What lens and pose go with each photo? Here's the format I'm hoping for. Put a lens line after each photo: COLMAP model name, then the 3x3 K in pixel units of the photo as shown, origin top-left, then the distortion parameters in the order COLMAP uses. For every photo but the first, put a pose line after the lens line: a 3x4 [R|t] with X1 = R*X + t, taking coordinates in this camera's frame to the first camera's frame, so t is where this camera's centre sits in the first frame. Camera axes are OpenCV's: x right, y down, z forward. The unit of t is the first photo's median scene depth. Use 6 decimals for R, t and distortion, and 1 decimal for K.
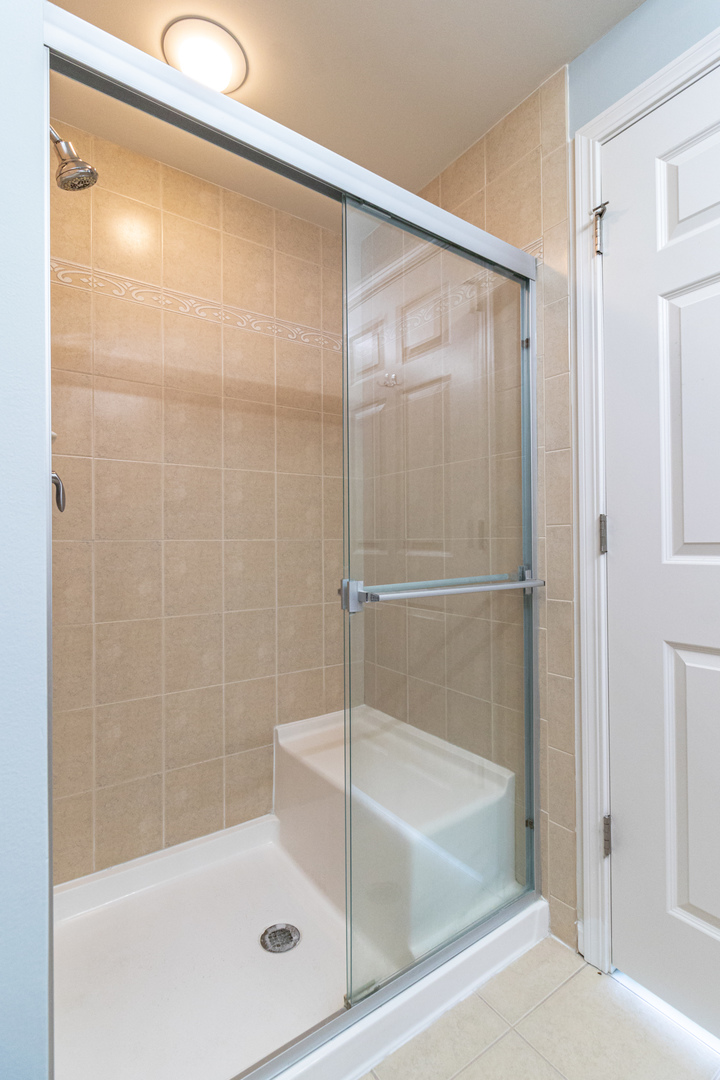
lens RADIAL K [[502.5, 0, 358.0], [0, 502.5, 539.5], [0, 0, 1]] dist [-0.001934, -0.001969]
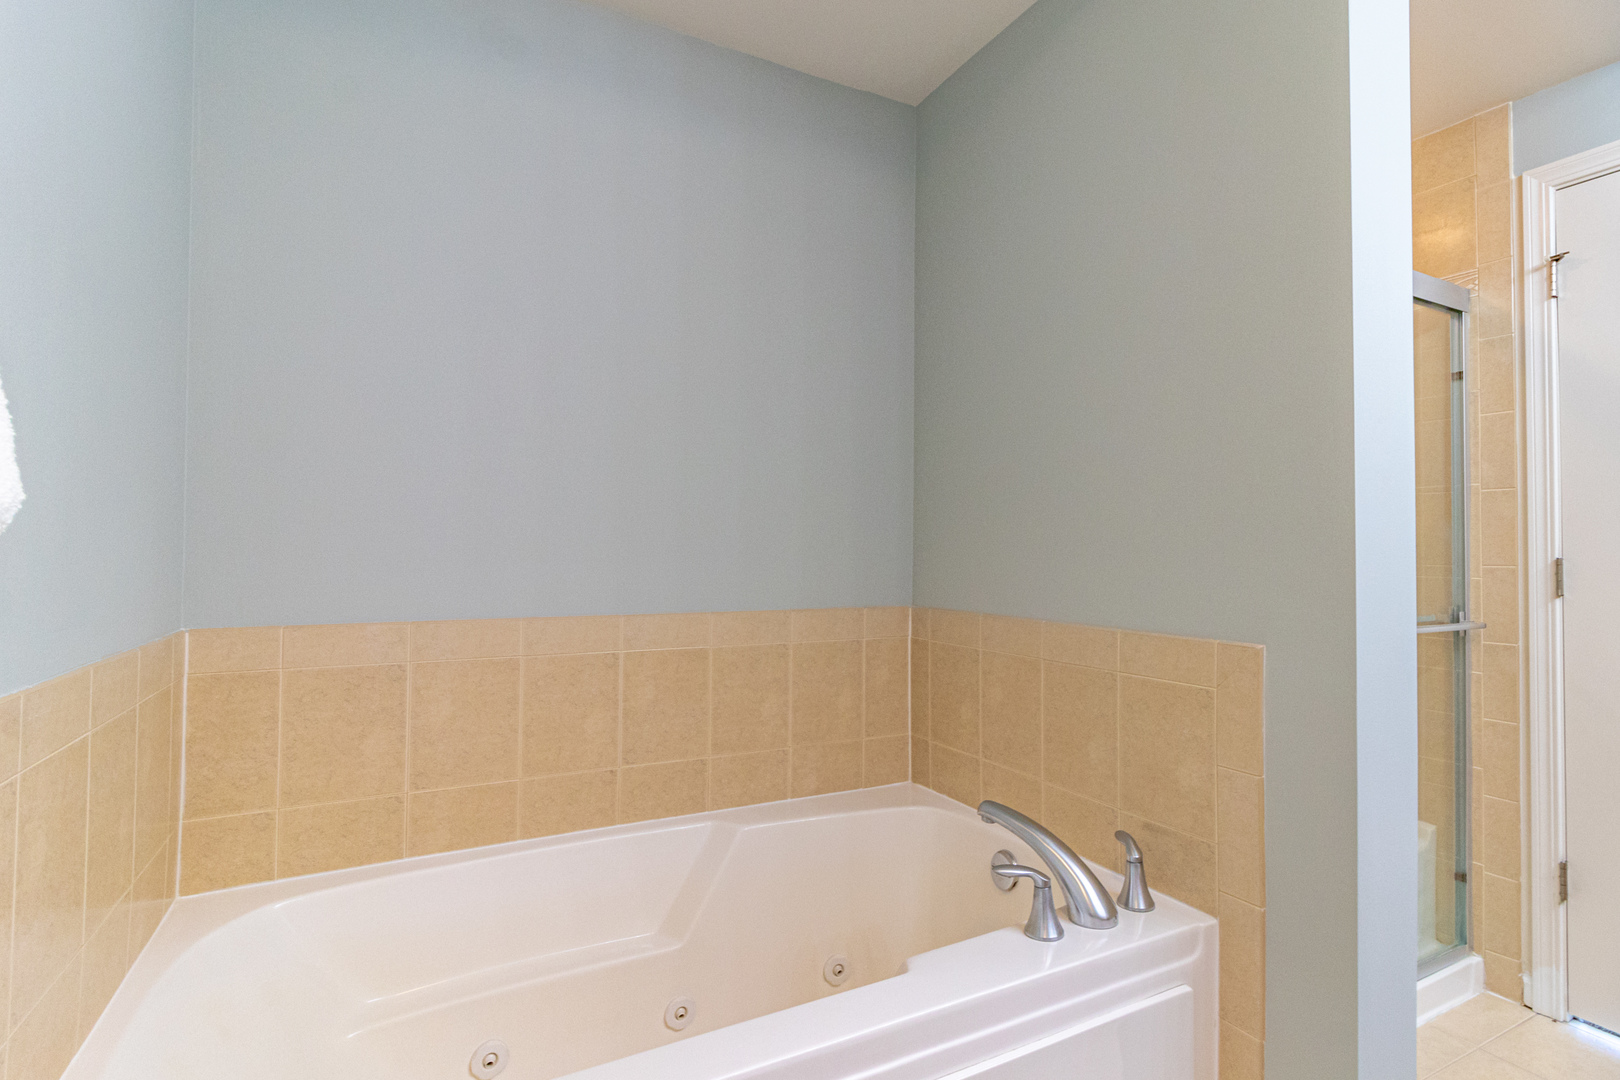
lens RADIAL K [[801.0, 0, 812.2], [0, 801.0, 534.5], [0, 0, 1]] dist [-0.019976, 0.004190]
pose [[0.988571, 0.007515, -0.150572, -0.697340], [-0.009503, 0.999877, -0.012487, -0.059007], [0.150459, 0.013775, 0.988520, -0.726063]]
